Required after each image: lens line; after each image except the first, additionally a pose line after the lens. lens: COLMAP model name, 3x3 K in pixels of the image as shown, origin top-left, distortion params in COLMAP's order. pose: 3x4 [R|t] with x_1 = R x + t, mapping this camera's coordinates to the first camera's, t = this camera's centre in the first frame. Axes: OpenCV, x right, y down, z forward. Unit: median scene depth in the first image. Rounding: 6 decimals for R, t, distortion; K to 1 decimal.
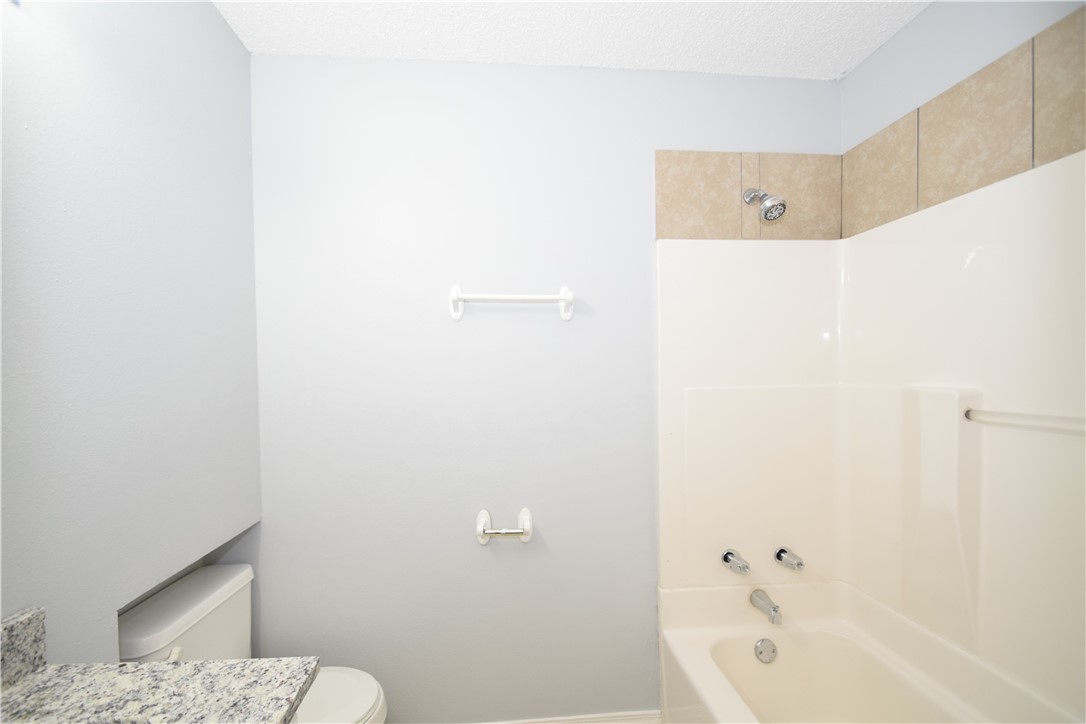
lens RADIAL K [[484.5, 0, 541.5], [0, 484.5, 382.1], [0, 0, 1]] dist [0.001862, -0.013350]
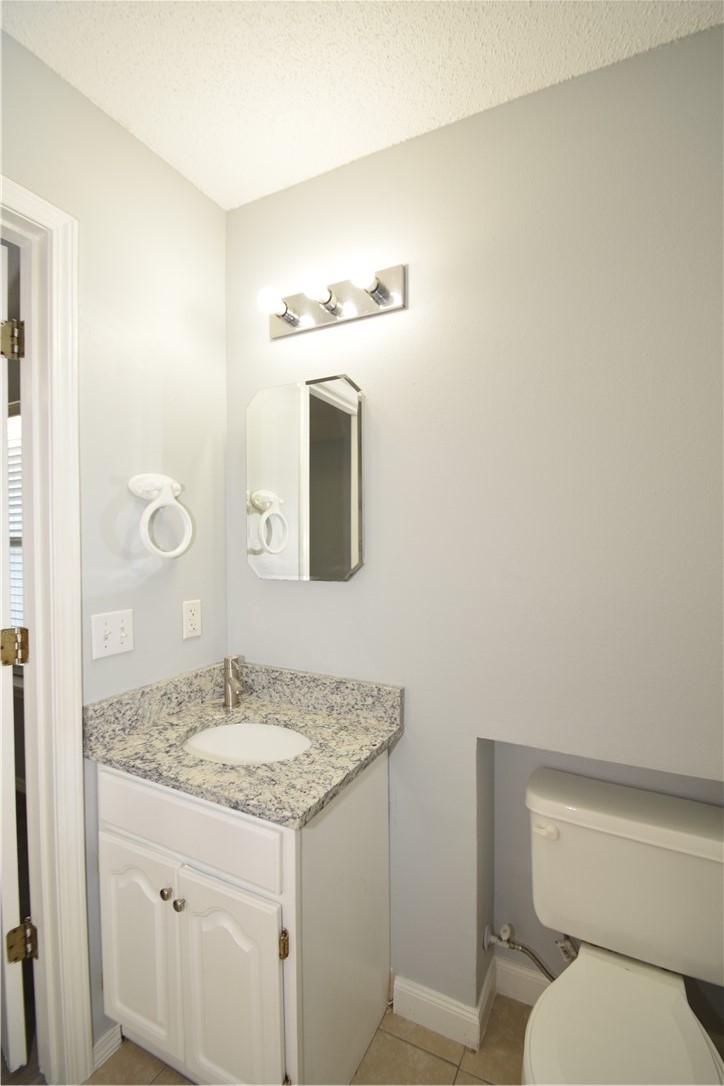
lens RADIAL K [[475.3, 0, 362.0], [0, 475.3, 543.0], [0, 0, 1]] dist [-0.000043, -0.000094]
pose [[-0.531816, 0.032337, -0.846242, 0.348841], [-0.004796, 0.999140, 0.041193, -0.081245], [0.846846, 0.025965, -0.531204, 1.739037]]
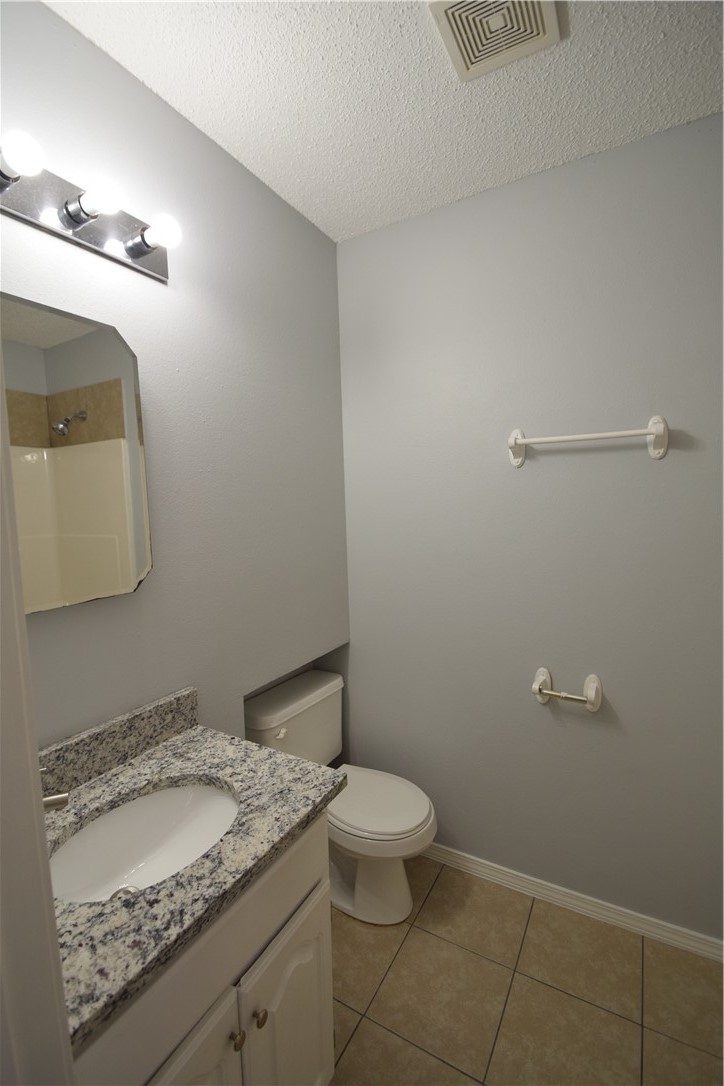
lens RADIAL K [[484.5, 0, 339.8], [0, 484.5, 544.6], [0, 0, 1]] dist [0.001862, -0.013350]
pose [[0.800192, 0.040965, -0.598343, 0.246000], [0.009067, 0.996724, 0.080366, -0.112672], [0.599675, -0.069734, 0.797200, 0.057856]]
